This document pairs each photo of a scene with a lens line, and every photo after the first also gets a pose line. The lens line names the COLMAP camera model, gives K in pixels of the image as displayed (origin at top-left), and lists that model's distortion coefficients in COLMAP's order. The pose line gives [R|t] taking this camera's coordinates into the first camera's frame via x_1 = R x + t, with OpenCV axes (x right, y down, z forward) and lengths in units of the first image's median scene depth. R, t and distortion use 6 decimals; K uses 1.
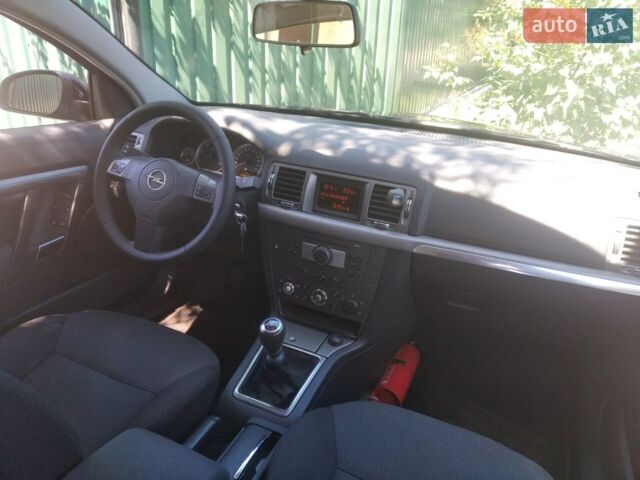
lens RADIAL K [[531.7, 0, 320.0], [0, 531.7, 240.0], [0, 0, 1]] dist [0.091352, -0.122117]
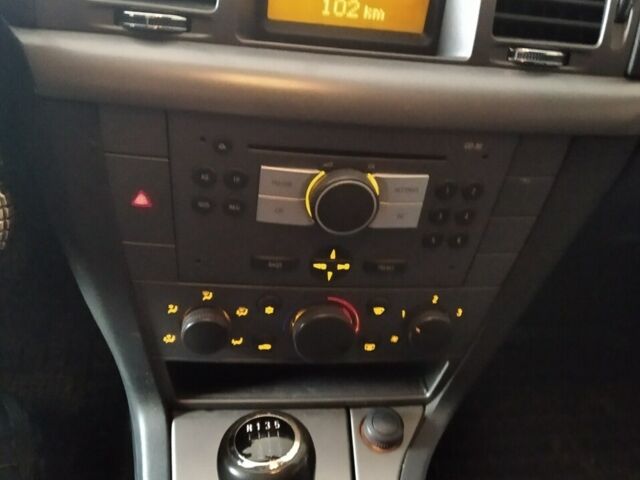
lens RADIAL K [[531.7, 0, 320.0], [0, 531.7, 240.0], [0, 0, 1]] dist [0.091352, -0.122117]
pose [[0.838843, -0.262903, 0.476680, -0.143520], [0.135598, 0.948960, 0.284760, -0.032532], [-0.527215, -0.174232, 0.831678, 0.762742]]
